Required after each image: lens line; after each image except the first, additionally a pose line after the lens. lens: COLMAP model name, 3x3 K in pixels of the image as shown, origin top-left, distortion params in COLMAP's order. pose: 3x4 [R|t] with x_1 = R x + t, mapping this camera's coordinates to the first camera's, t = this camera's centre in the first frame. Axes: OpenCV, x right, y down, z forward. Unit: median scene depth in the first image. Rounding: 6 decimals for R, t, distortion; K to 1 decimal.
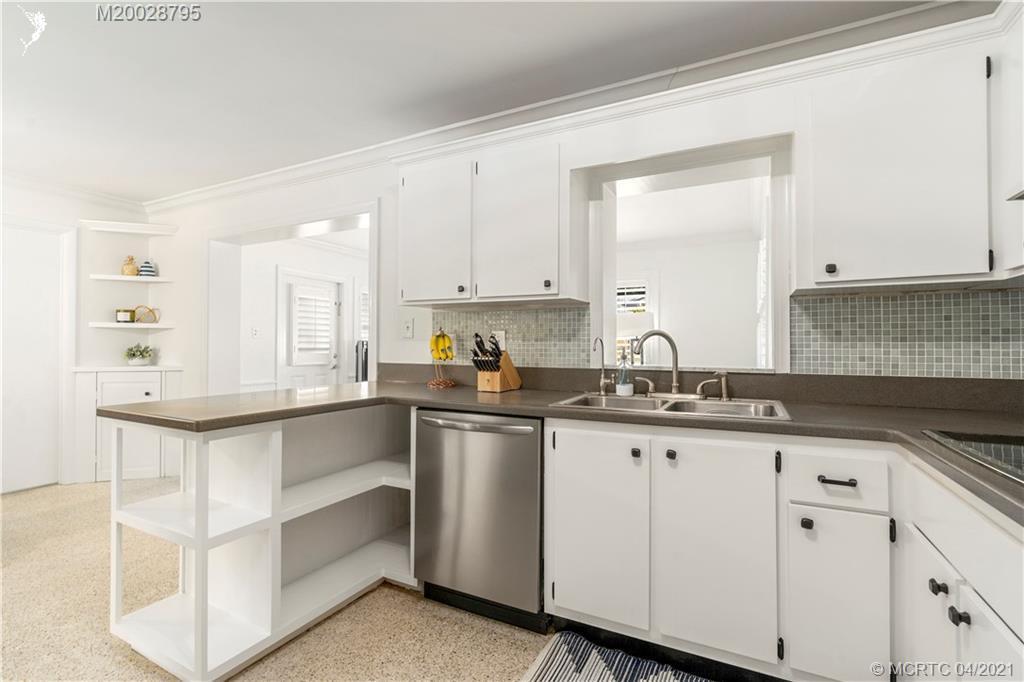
lens RADIAL K [[466.2, 0, 512.0], [0, 466.2, 341.0], [0, 0, 1]] dist [-0.010781, -0.000748]
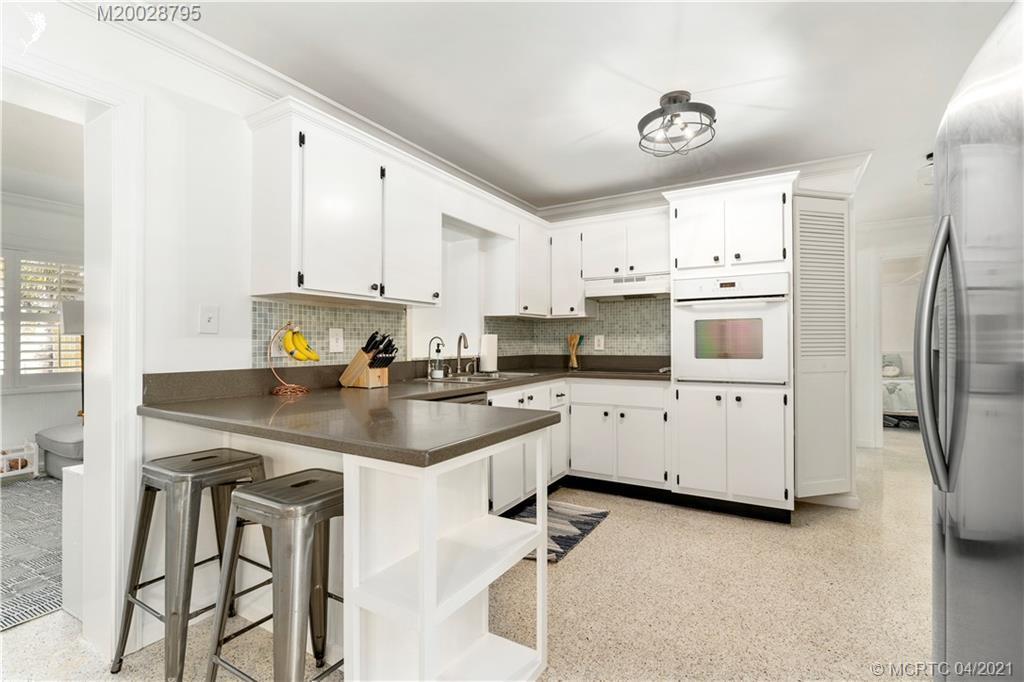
lens RADIAL K [[466.2, 0, 512.0], [0, 466.2, 341.0], [0, 0, 1]] dist [-0.010781, -0.000748]
pose [[0.050974, -0.002610, 0.998697, -1.092746], [-0.007791, 0.999965, 0.003011, -0.001595], [-0.998670, -0.007934, 0.050952, 0.656031]]
